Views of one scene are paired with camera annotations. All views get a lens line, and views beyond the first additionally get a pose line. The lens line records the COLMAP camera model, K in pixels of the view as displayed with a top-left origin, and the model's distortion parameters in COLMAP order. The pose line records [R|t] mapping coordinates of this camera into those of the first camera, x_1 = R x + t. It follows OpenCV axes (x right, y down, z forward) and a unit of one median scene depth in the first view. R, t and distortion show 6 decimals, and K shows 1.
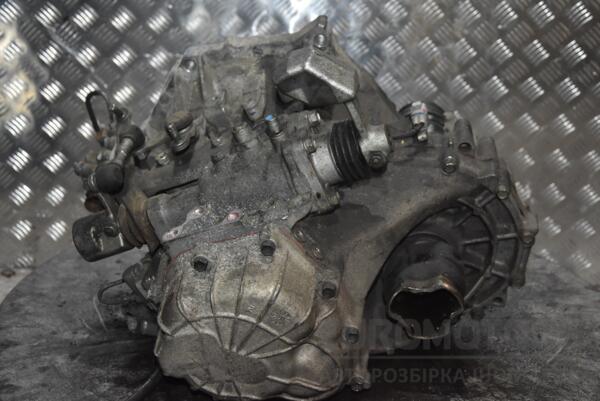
lens RADIAL K [[993.9, 0, 303.5], [0, 993.9, 215.2], [0, 0, 1]] dist [0.149237, 0.000000]
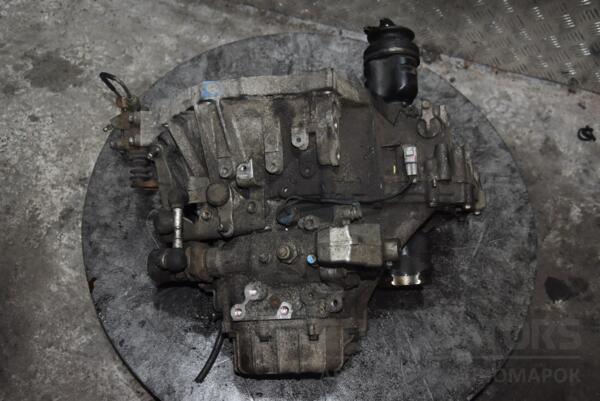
lens RADIAL K [[753.0, 0, 299.7], [0, 753.0, 200.7], [0, 0, 1]] dist [-0.003878, 0.000000]
pose [[0.987000, -0.121733, 0.104936, -0.126776], [-0.000785, 0.649255, 0.760570, -0.798532], [-0.160717, -0.750765, 0.640719, 0.400568]]
